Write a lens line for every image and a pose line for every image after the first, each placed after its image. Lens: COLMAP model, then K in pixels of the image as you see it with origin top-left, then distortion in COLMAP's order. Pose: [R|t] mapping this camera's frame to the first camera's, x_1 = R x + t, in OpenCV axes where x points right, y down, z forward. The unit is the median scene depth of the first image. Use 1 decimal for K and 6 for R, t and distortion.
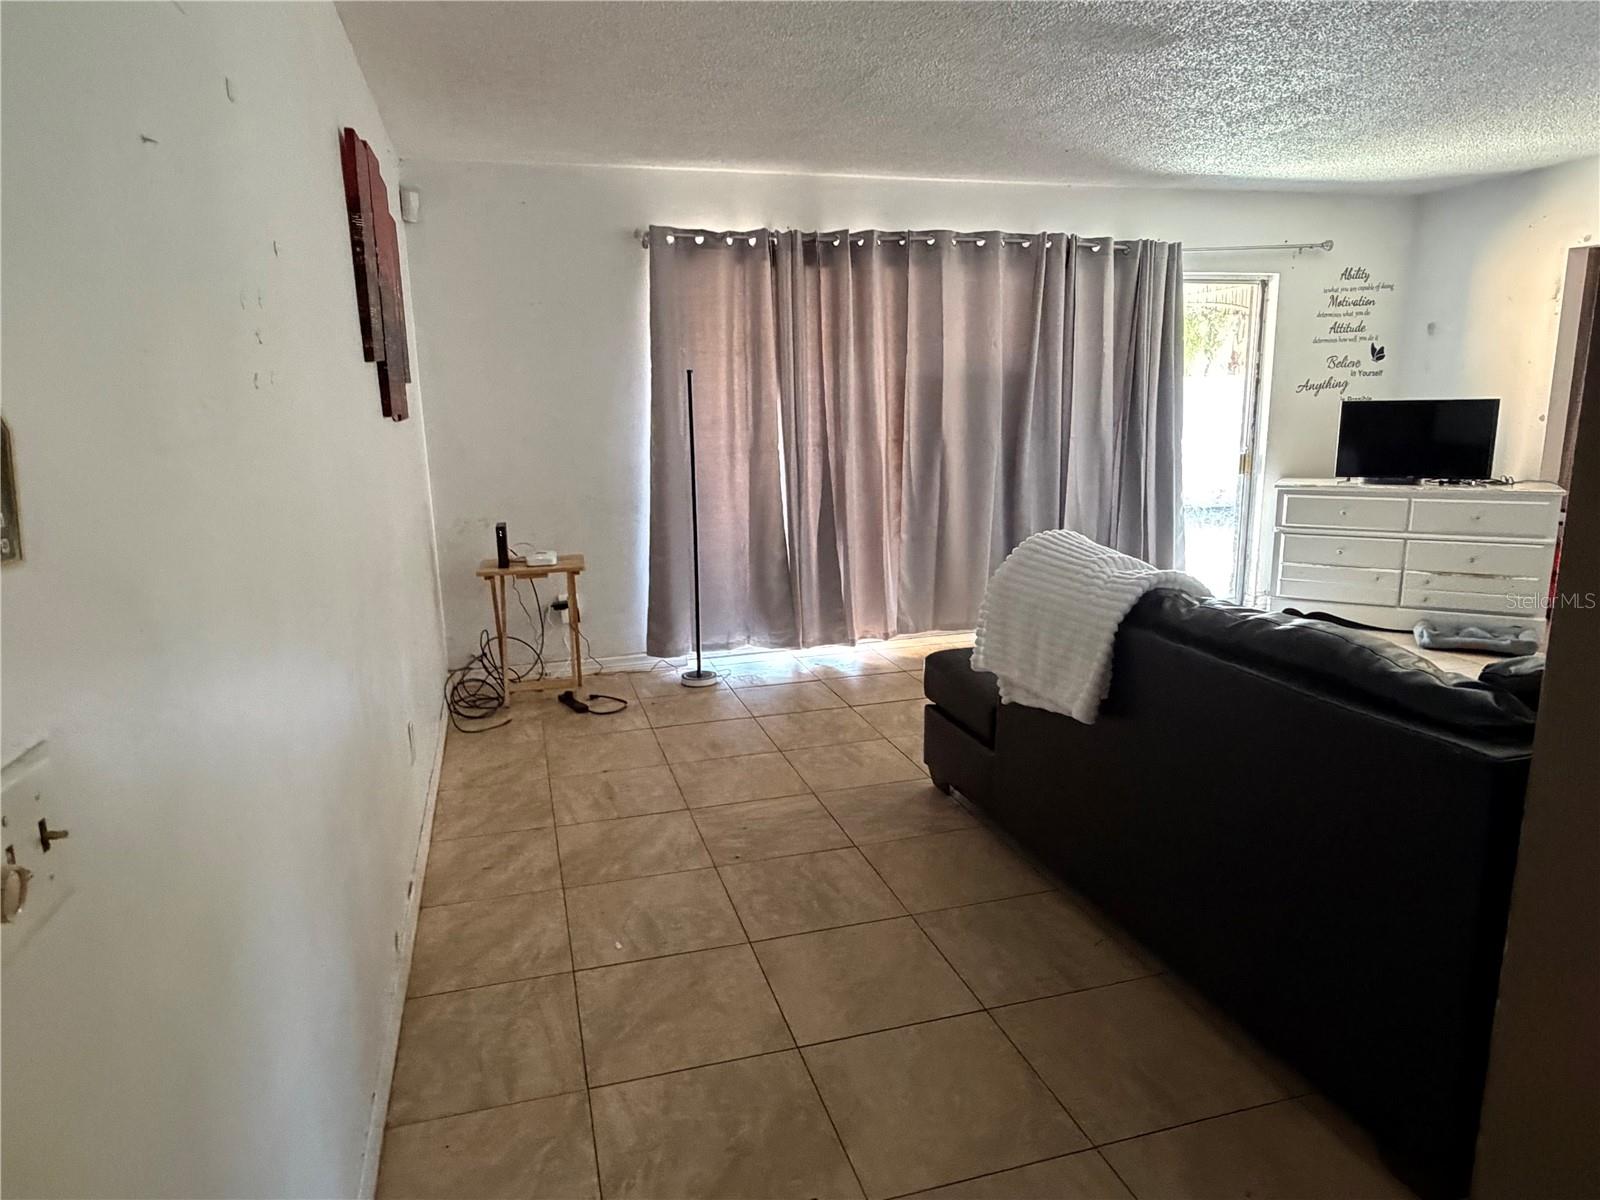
lens RADIAL K [[993.3, 0, 797.4], [0, 993.3, 599.4], [0, 0, 1]] dist [0.003930, -0.002758]
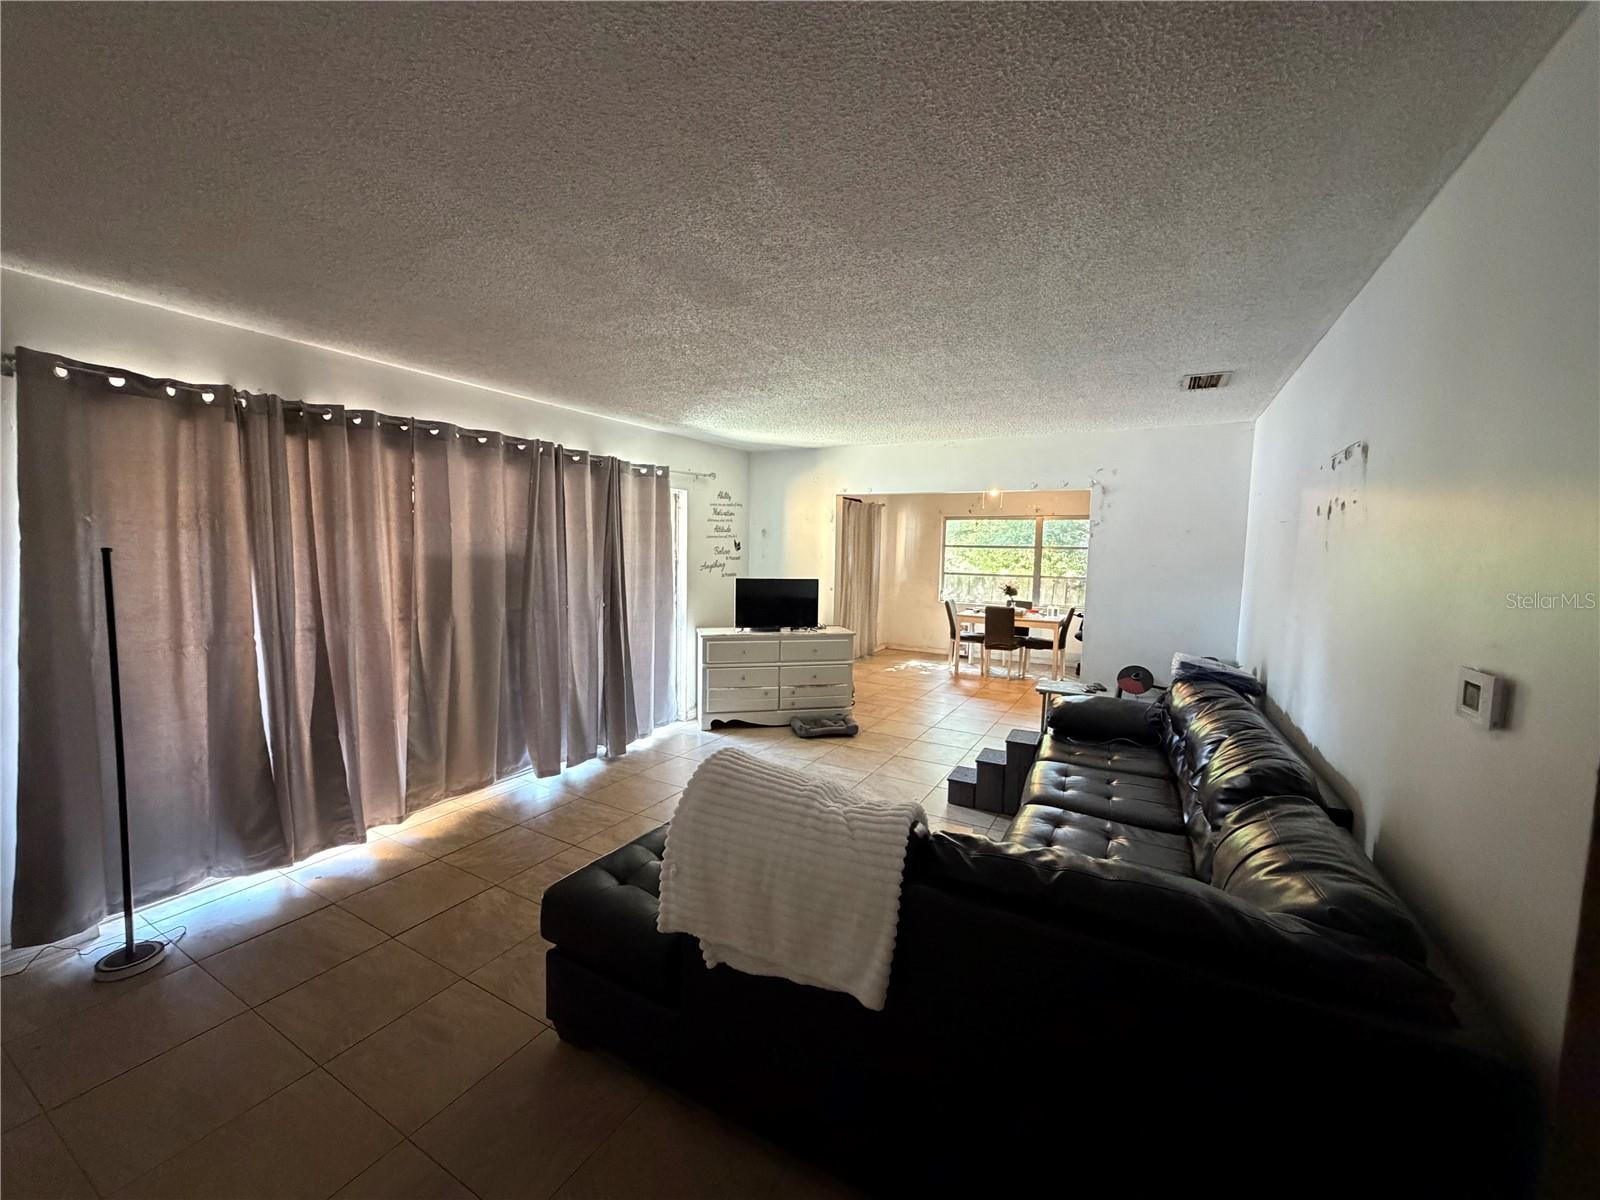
lens RADIAL K [[633.3, 0, 799.6], [0, 633.3, 601.4], [0, 0, 1]] dist [-0.001603, 0.000438]
pose [[0.711946, -0.024744, 0.701798, -0.063596], [0.107599, 0.991422, -0.074199, -0.088889], [-0.693941, 0.128338, 0.708502, 0.274865]]
